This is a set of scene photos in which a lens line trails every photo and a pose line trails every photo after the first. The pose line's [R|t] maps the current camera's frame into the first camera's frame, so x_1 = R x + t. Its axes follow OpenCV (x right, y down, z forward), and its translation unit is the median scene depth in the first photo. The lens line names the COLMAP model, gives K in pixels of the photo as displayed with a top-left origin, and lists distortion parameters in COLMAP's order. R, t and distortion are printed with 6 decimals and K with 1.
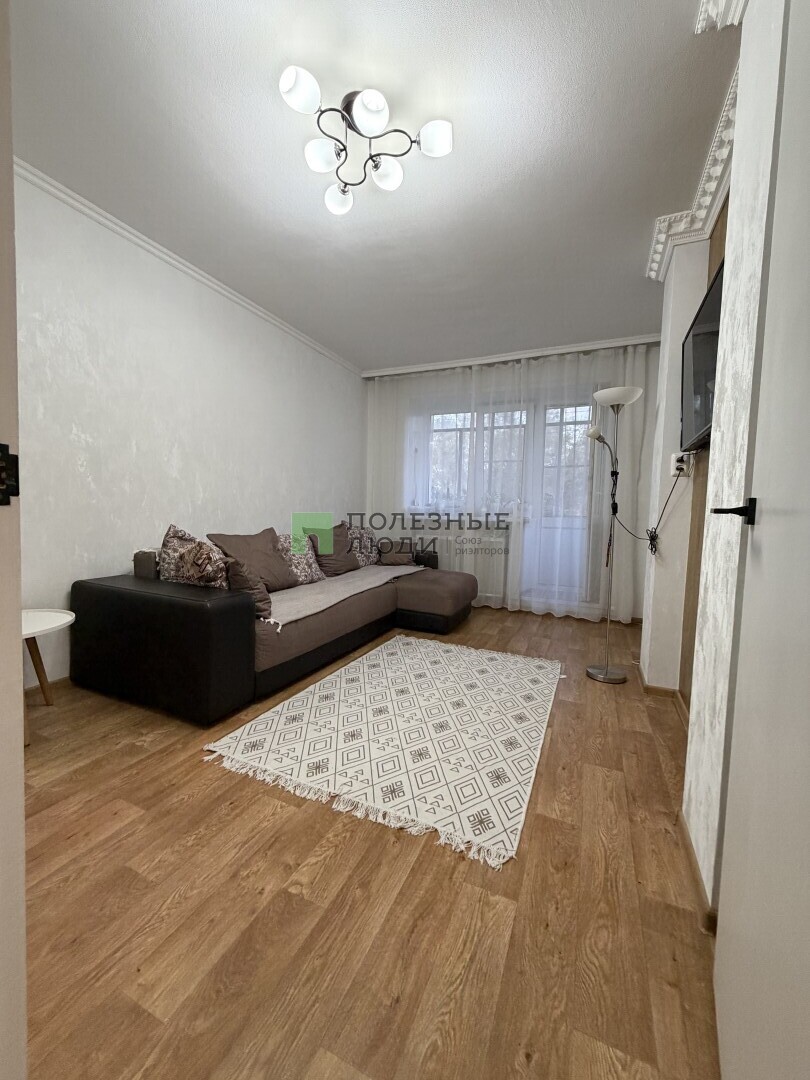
lens RADIAL K [[428.4, 0, 403.1], [0, 428.4, 536.2], [0, 0, 1]] dist [-0.000447, -0.000335]
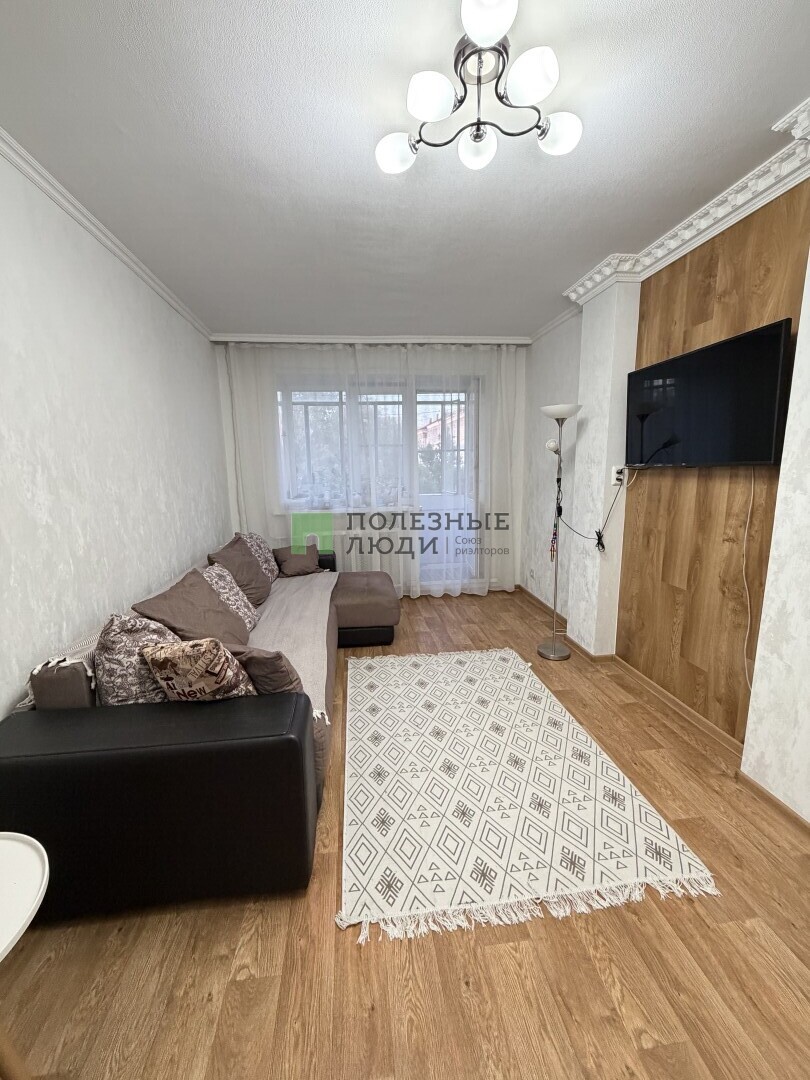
lens RADIAL K [[429.4, 0, 402.4], [0, 429.4, 535.5], [0, 0, 1]] dist [0.000594, -0.000327]
pose [[0.856407, -0.125055, 0.500927, -0.541644], [0.071801, 0.989643, 0.124307, -0.212147], [-0.511284, -0.070490, 0.856516, 0.292470]]
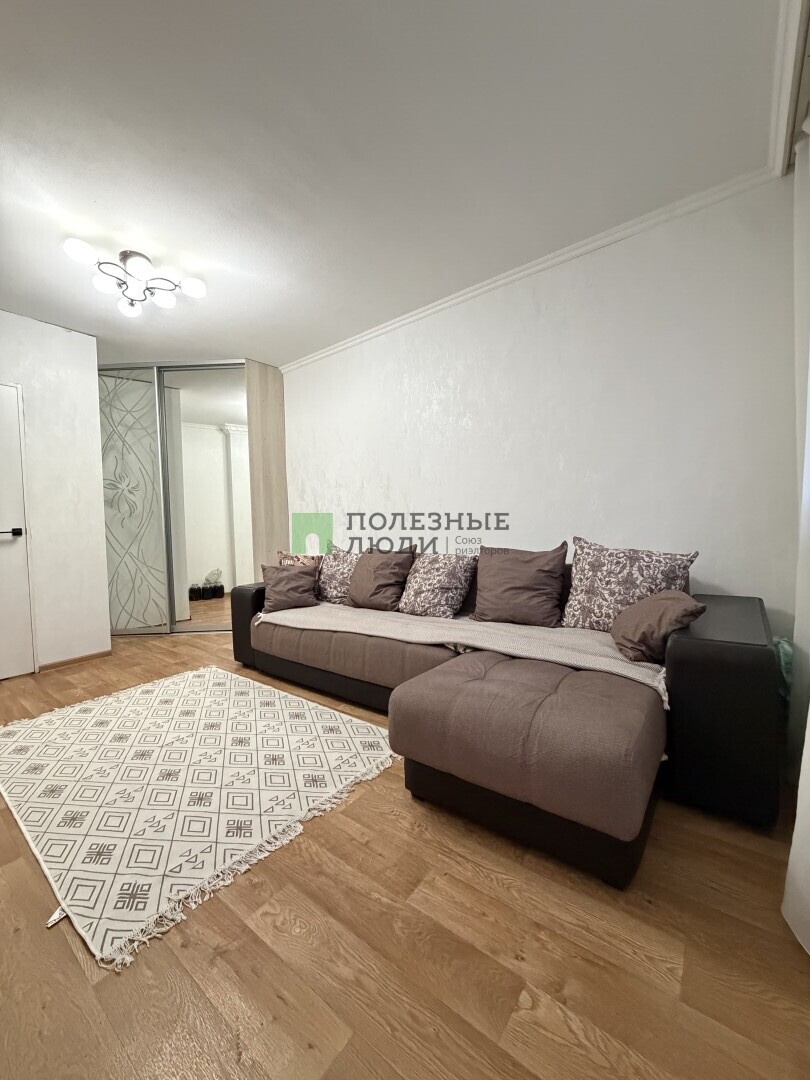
lens RADIAL K [[429.4, 0, 402.4], [0, 429.4, 535.5], [0, 0, 1]] dist [0.000594, -0.000327]
pose [[-0.242506, 0.007025, -0.970124, 0.873604], [-0.031301, 0.999397, 0.015061, -0.077591], [0.969645, 0.034018, -0.242140, 1.782012]]
